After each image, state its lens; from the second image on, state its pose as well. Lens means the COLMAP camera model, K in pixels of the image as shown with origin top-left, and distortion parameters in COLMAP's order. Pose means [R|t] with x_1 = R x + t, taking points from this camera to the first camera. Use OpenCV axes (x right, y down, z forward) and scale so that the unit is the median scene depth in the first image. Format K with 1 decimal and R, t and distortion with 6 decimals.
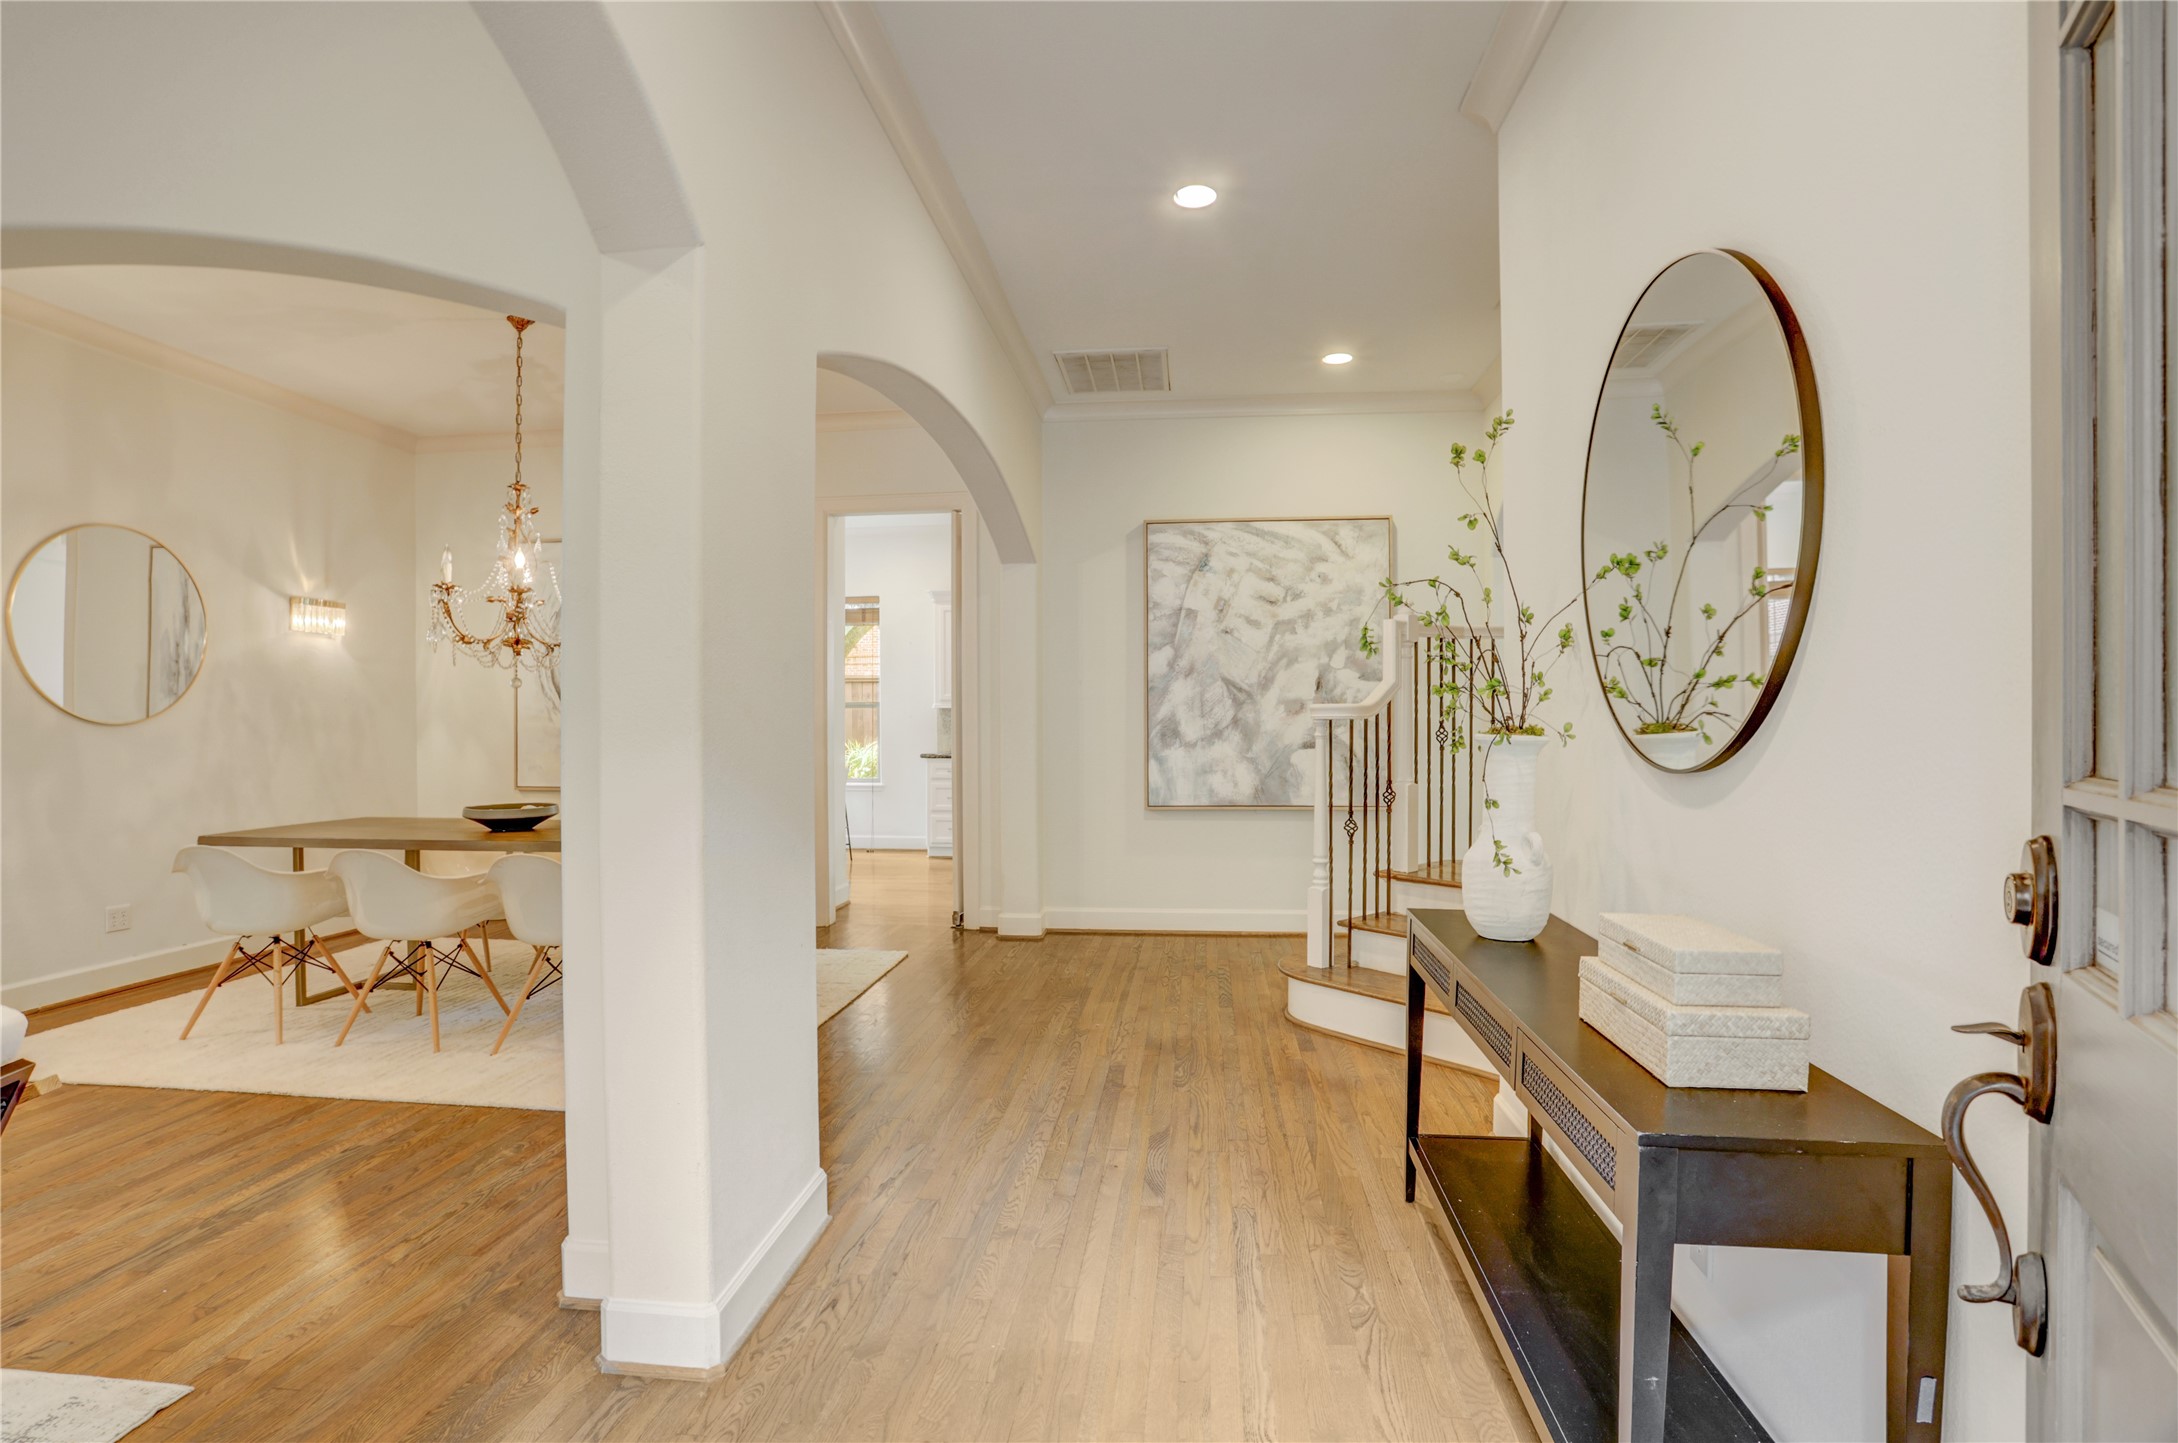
lens RADIAL K [[1094.9, 0, 1082.4], [0, 1094.9, 720.2], [0, 0, 1]] dist [-0.075519, 0.029695]
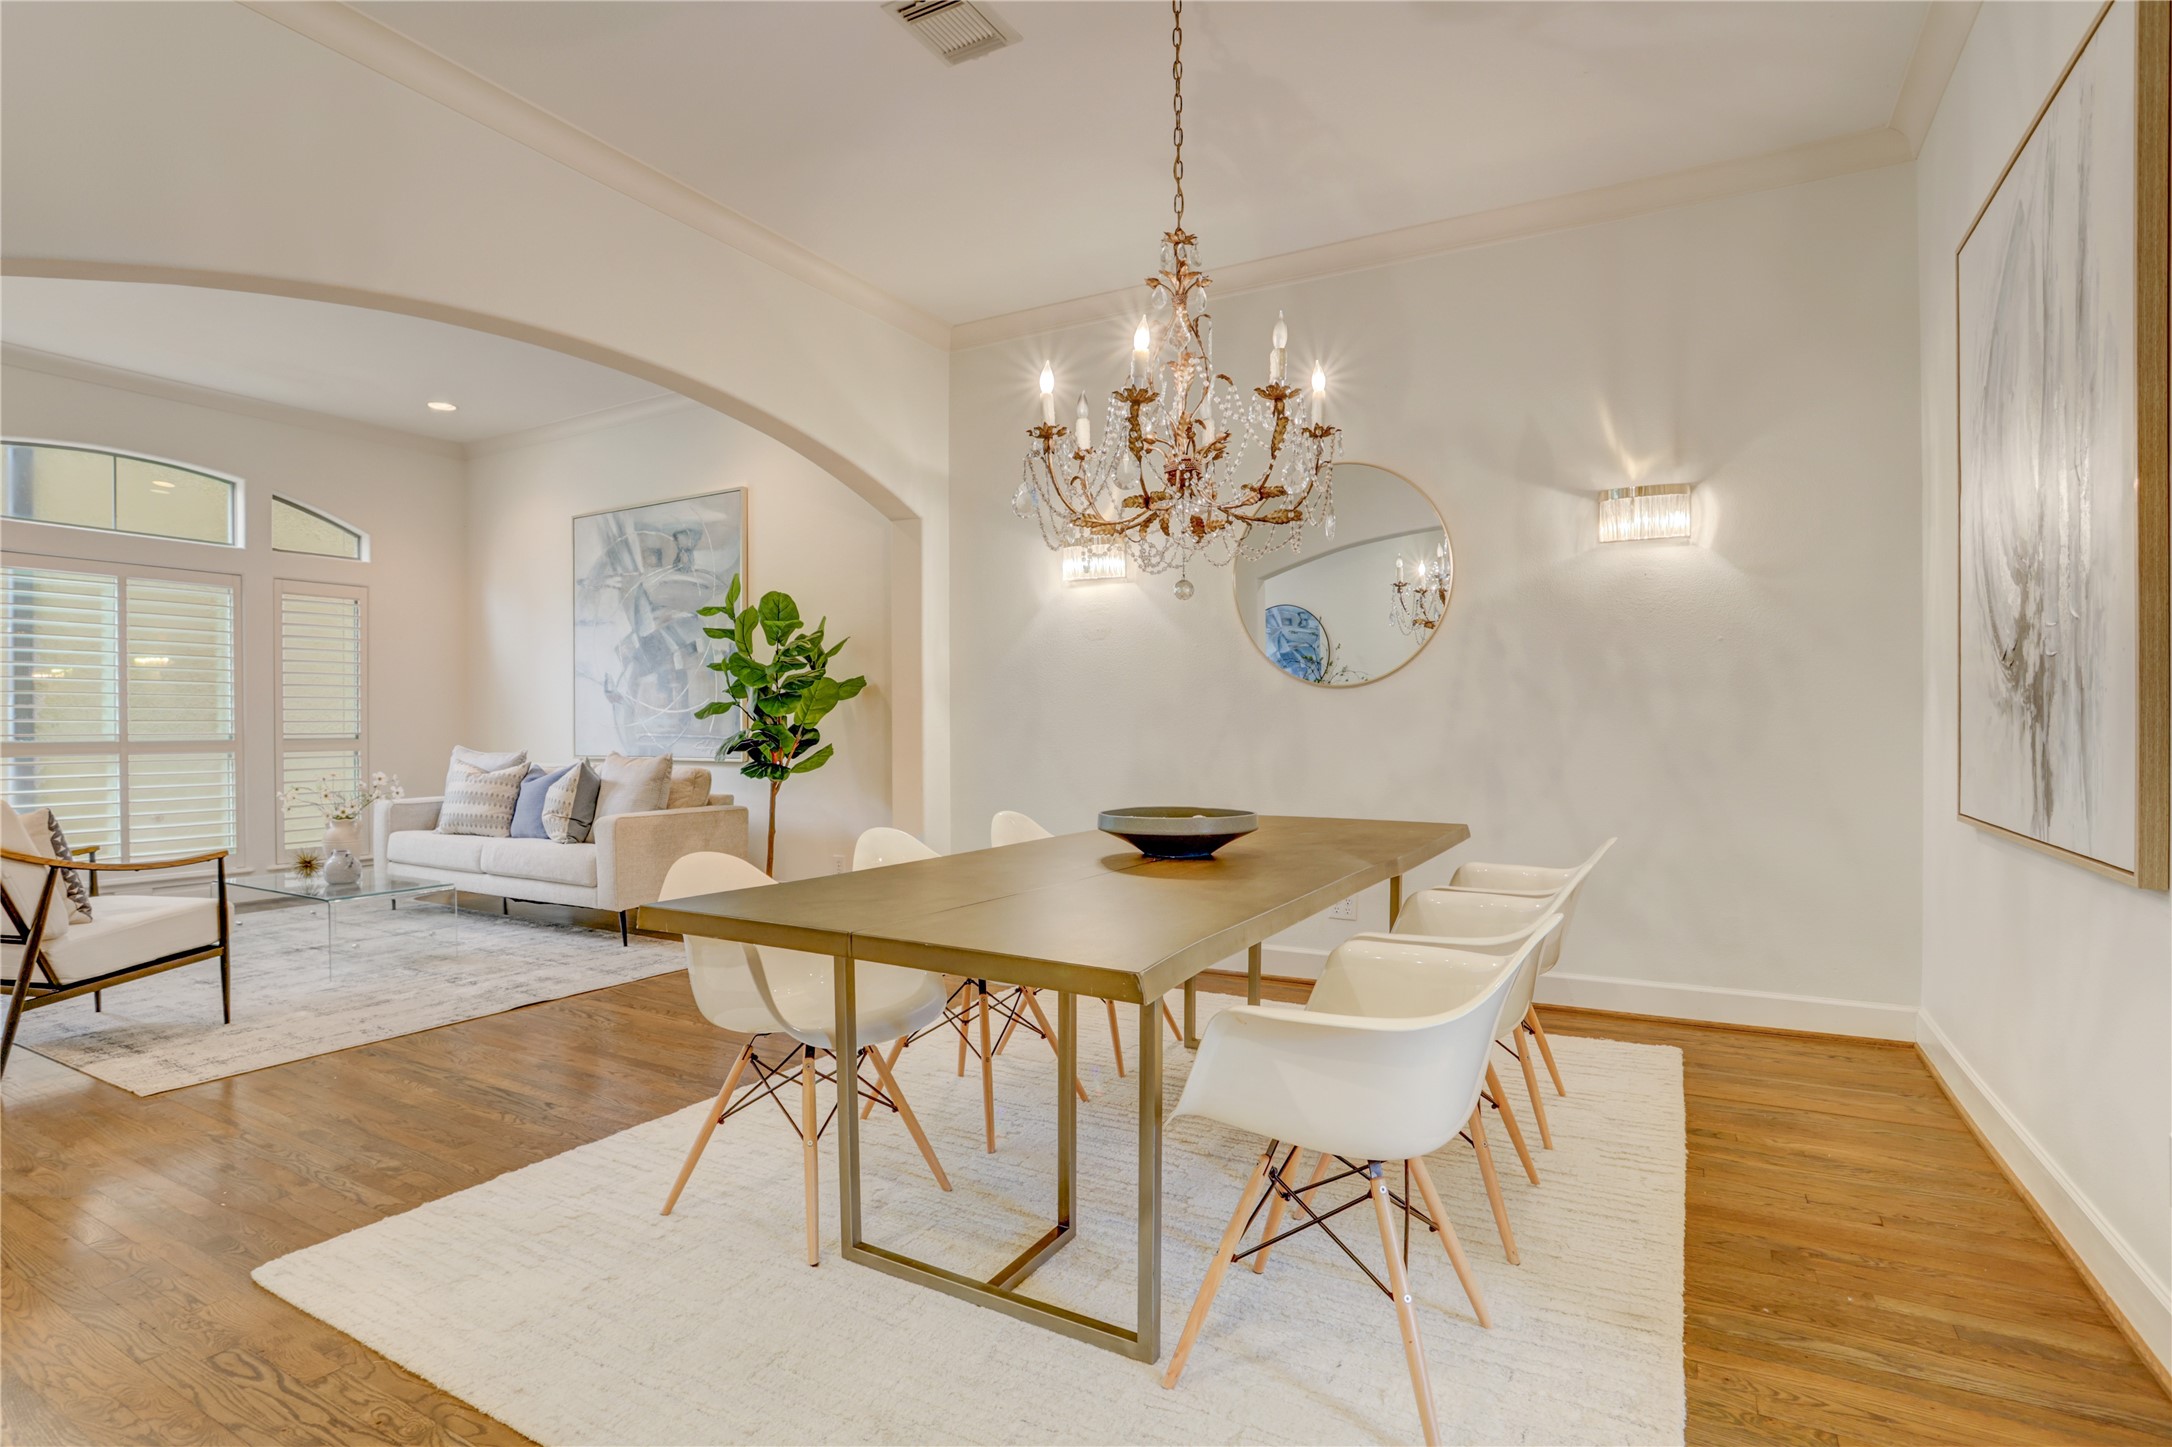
lens RADIAL K [[1091.8, 0, 1079.4], [0, 1091.8, 722.2], [0, 0, 1]] dist [-0.075519, 0.029695]
pose [[-0.395514, 0.003503, -0.918453, 0.007806], [0.000322, 0.999993, 0.003675, 0.027014], [0.918460, 0.001158, -0.395512, 1.002893]]
